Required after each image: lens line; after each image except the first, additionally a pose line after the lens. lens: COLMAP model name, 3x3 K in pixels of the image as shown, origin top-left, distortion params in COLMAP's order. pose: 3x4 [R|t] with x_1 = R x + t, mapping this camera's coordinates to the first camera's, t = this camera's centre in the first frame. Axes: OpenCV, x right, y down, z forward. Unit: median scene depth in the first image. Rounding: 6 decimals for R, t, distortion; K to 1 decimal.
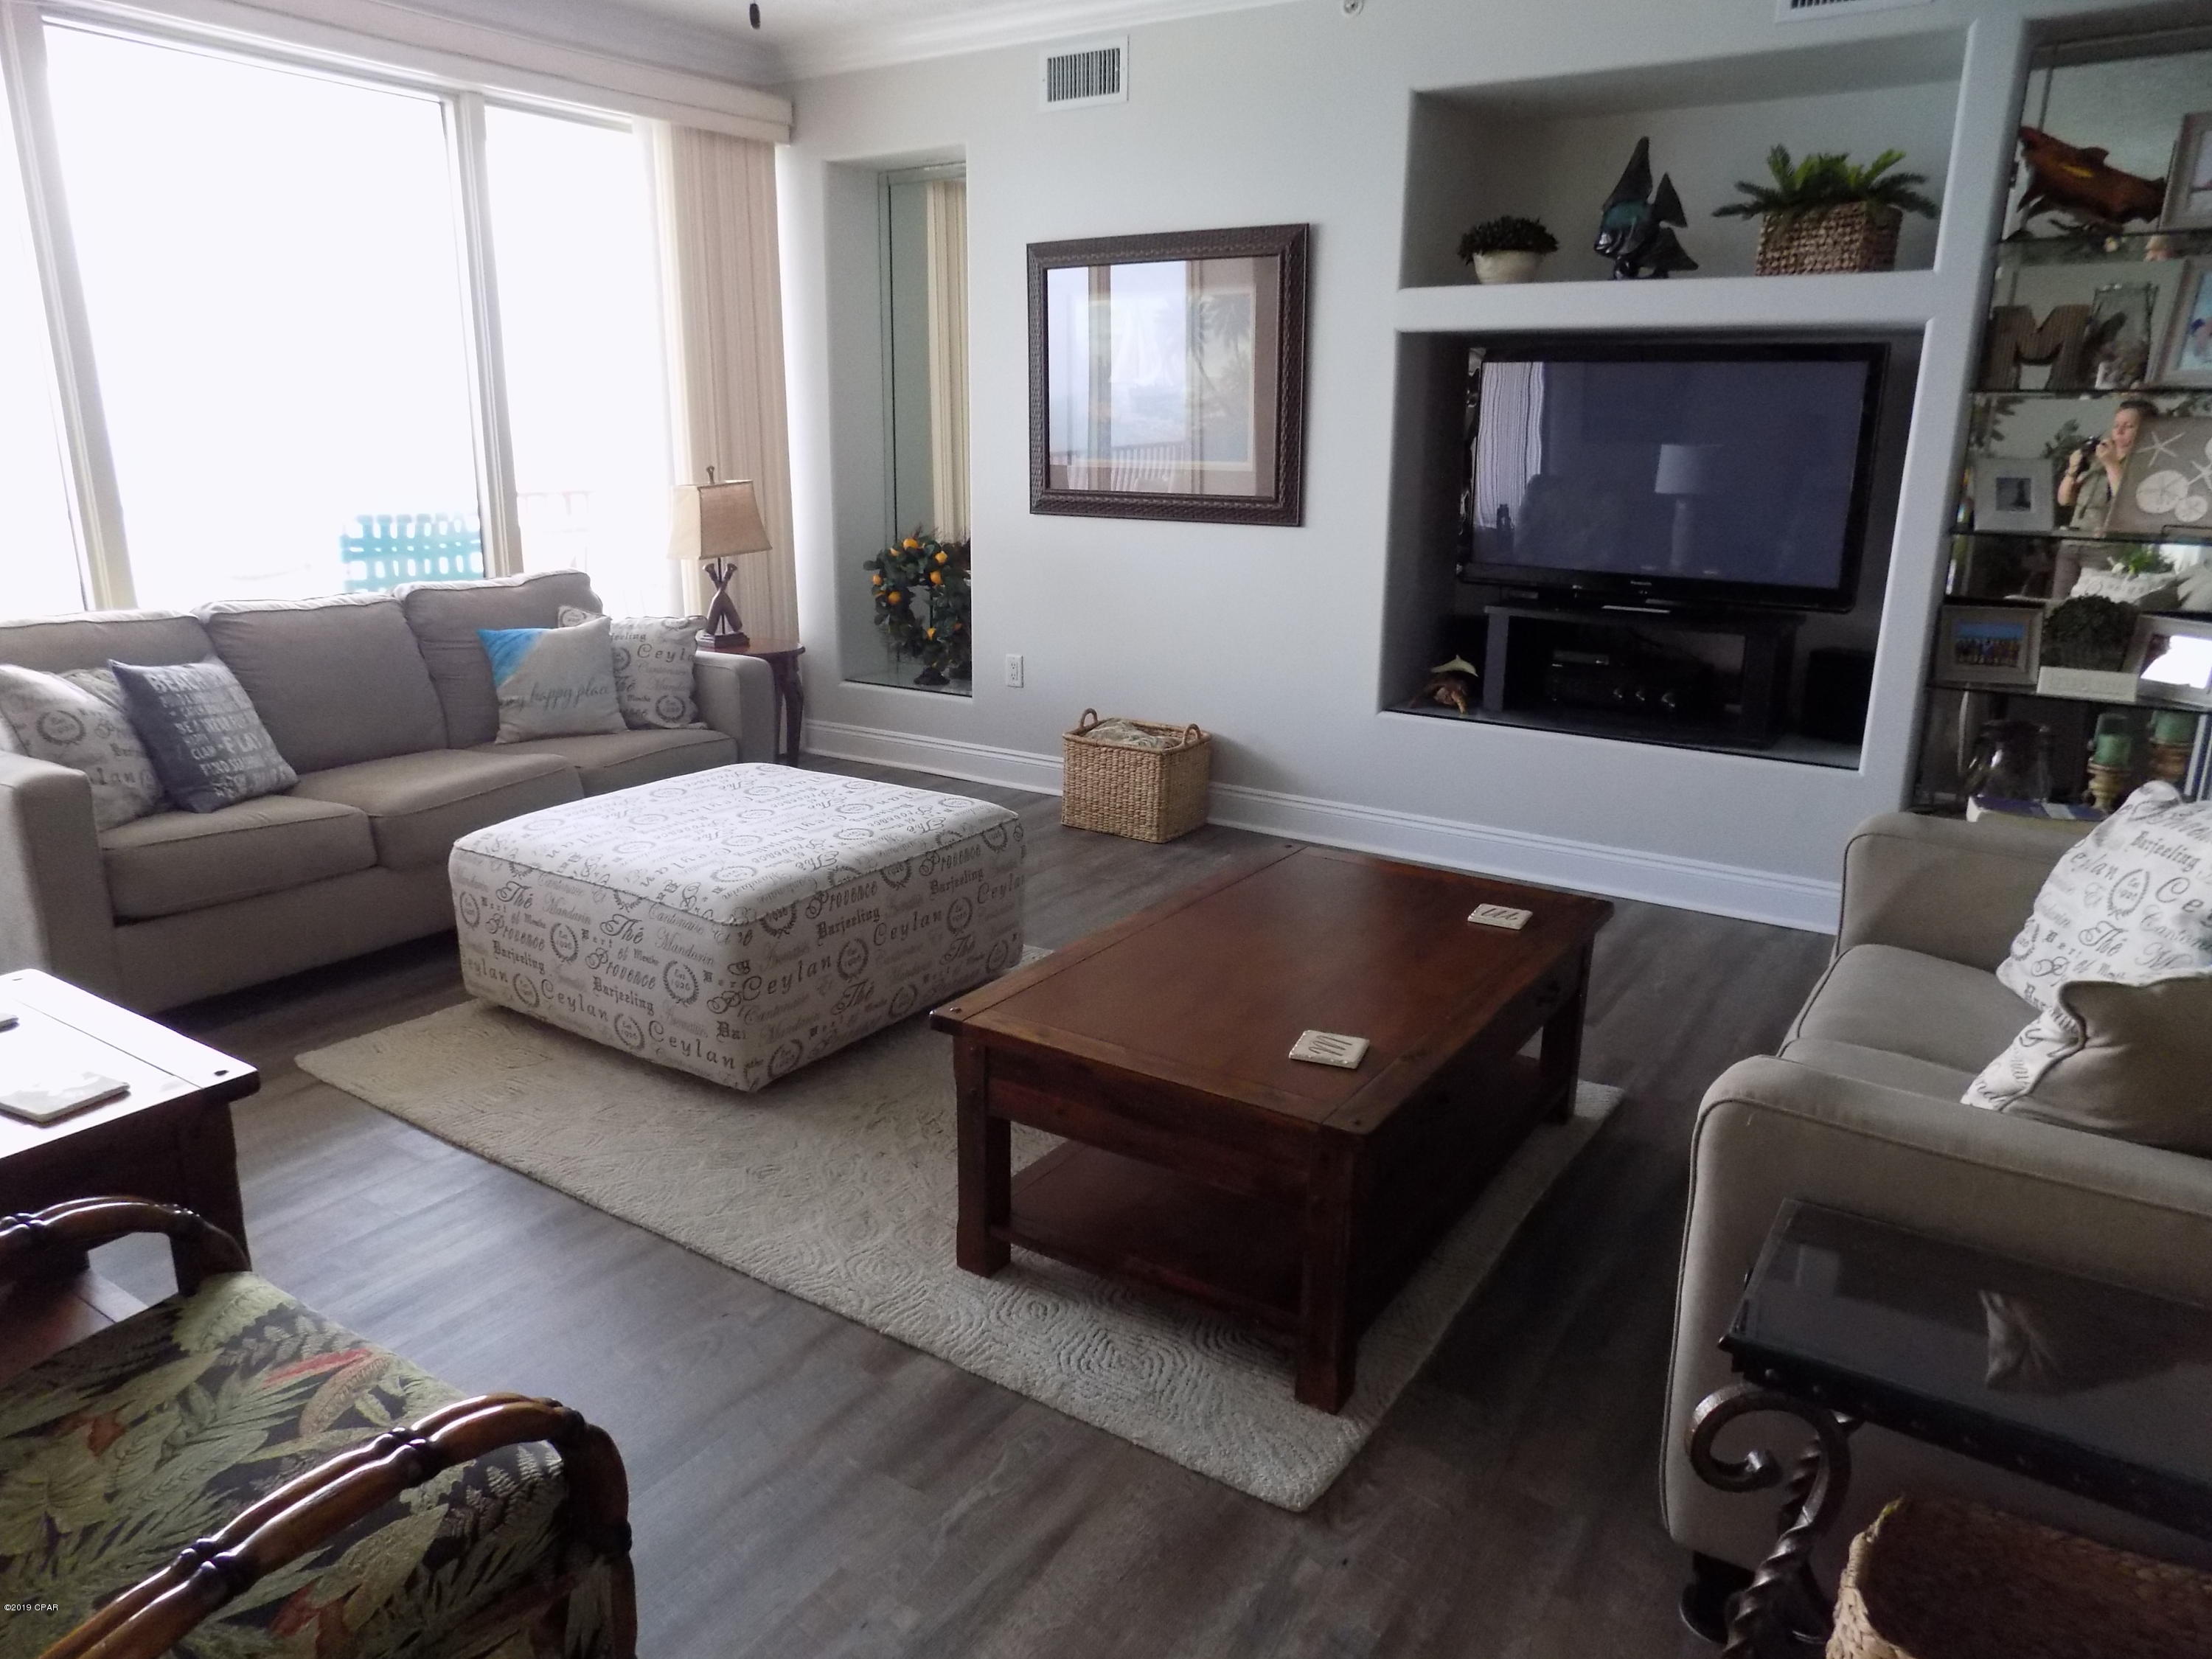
lens RADIAL K [[1494.2, 0, 1052.6], [0, 1494.2, 836.4], [0, 0, 1]] dist [-0.058013, 0.046640]
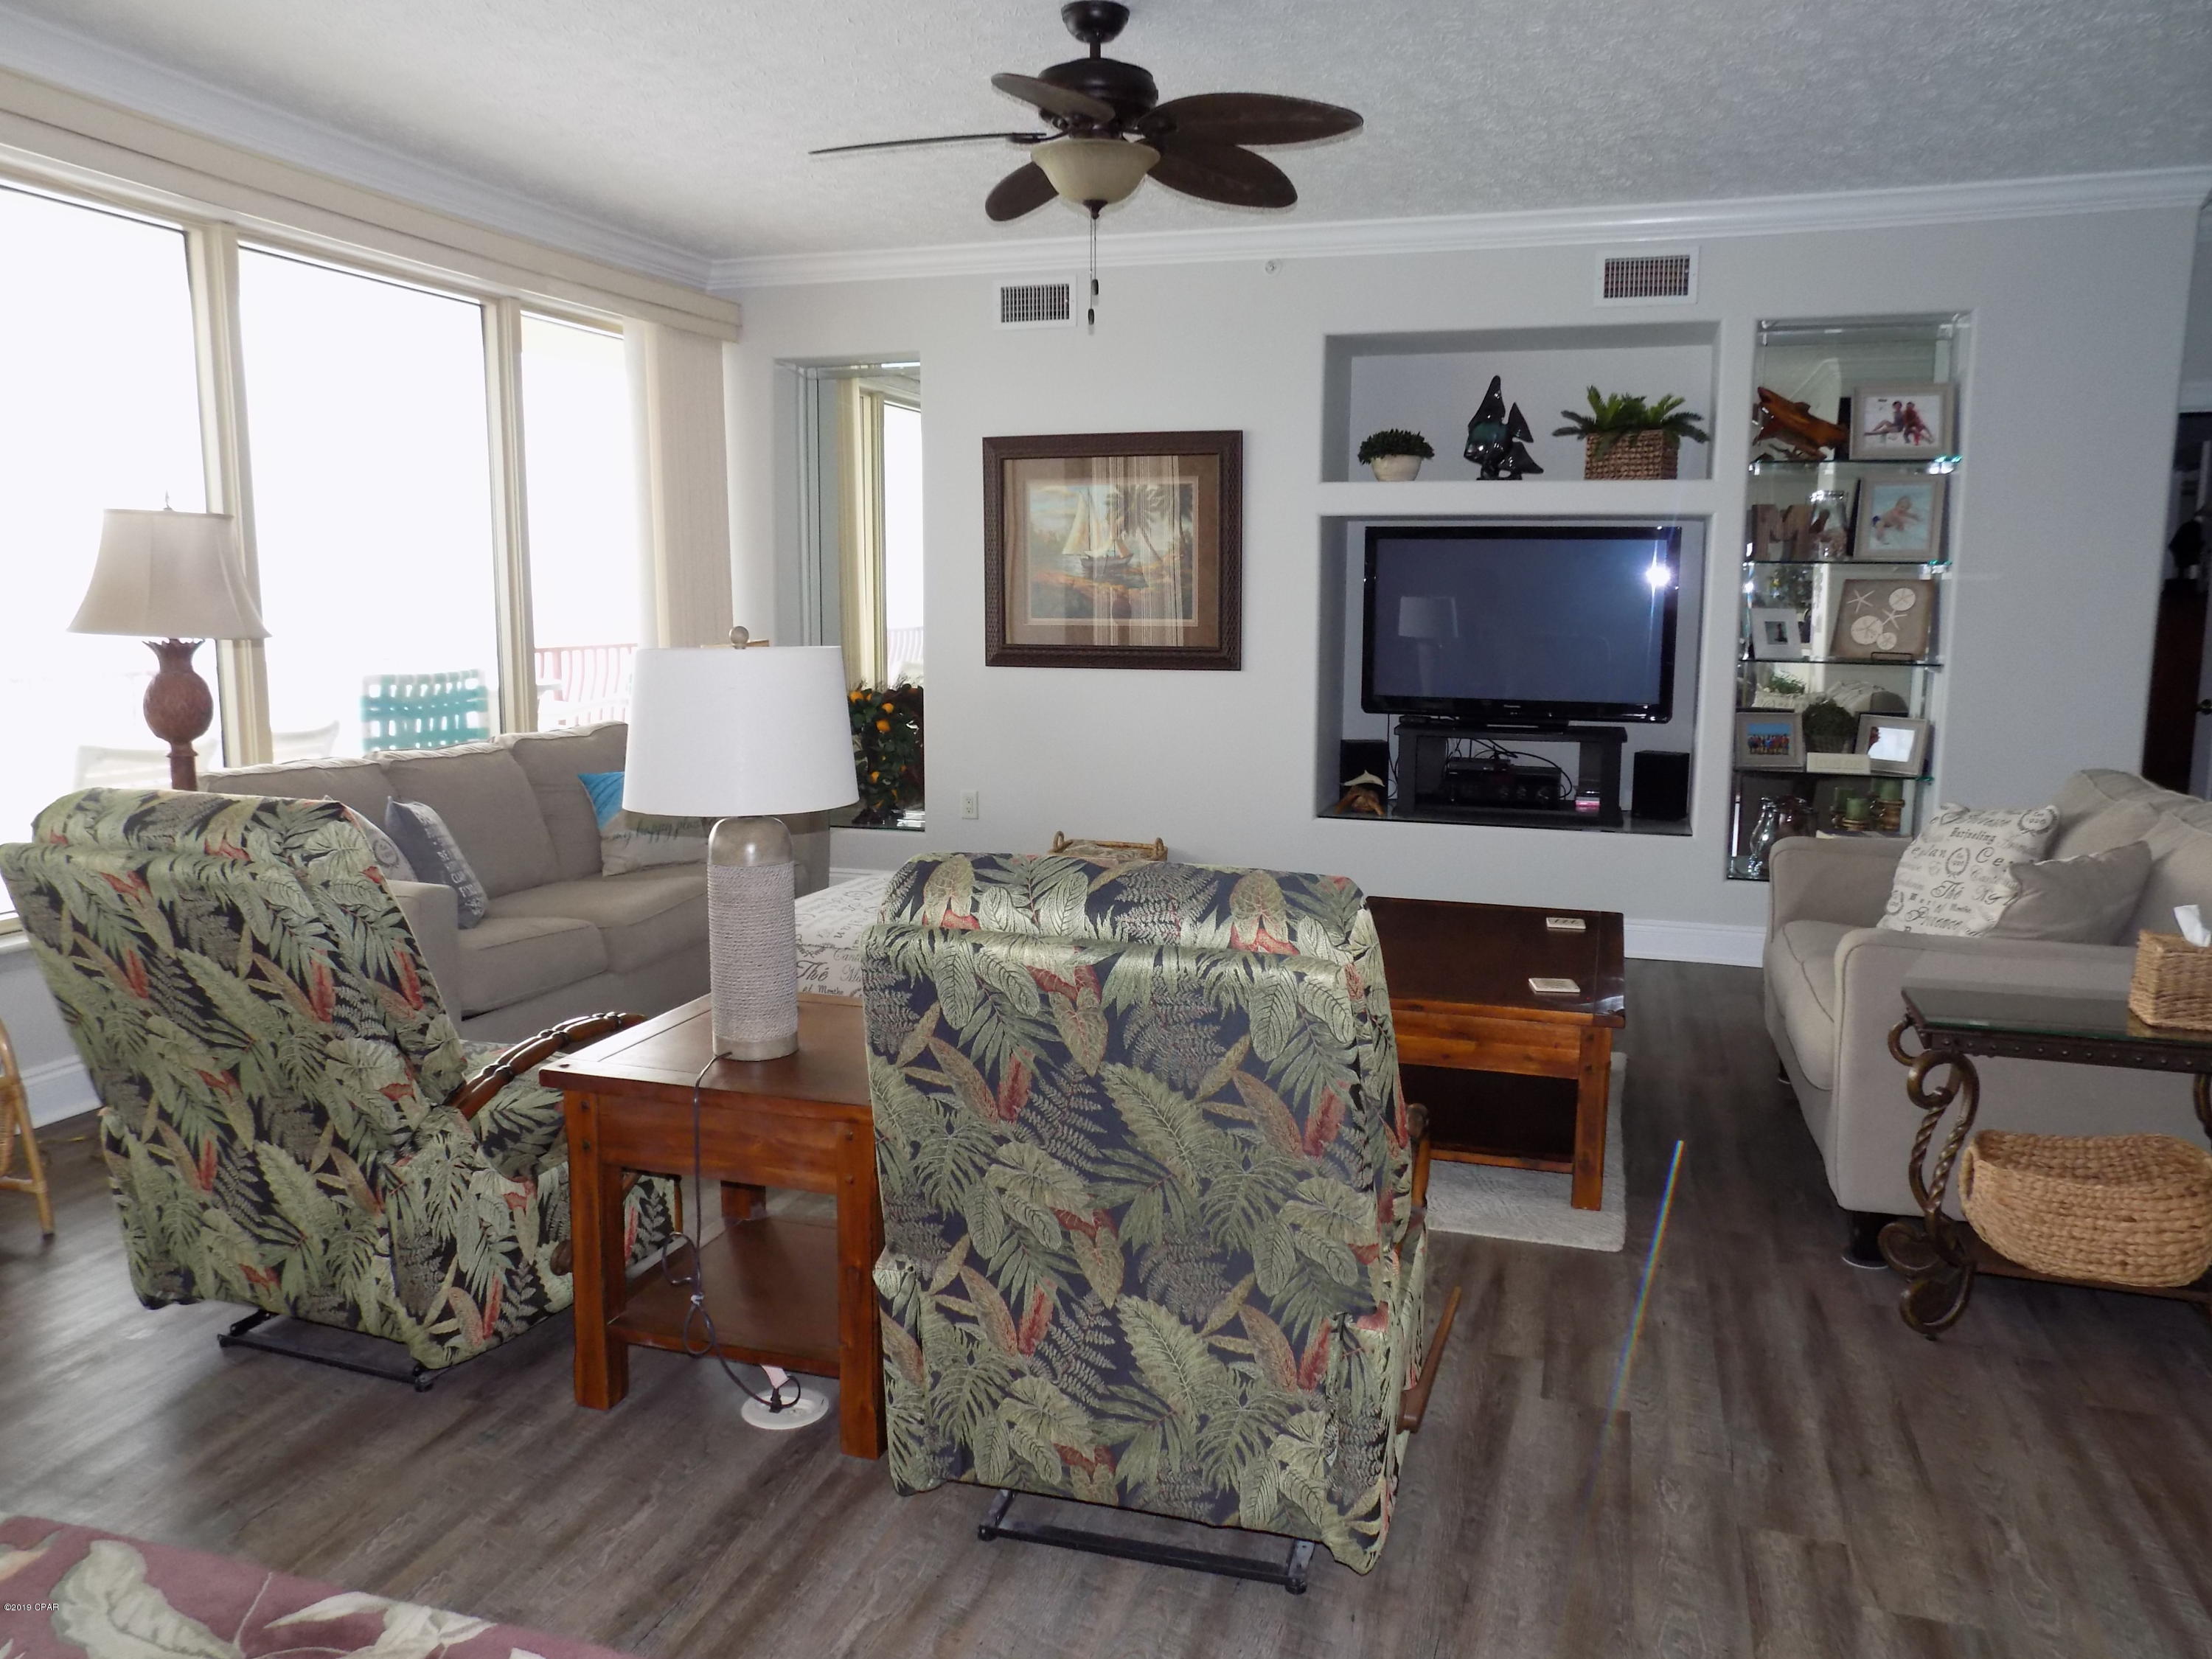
lens RADIAL K [[1640.8, 0, 1083.1], [0, 1640.8, 844.8], [0, 0, 1]] dist [-0.060822, 0.084568]
pose [[0.959764, -0.047997, 0.276677, -0.362793], [0.078893, 0.991688, -0.101637, 0.063932], [-0.269499, 0.119375, 0.955573, -0.246618]]
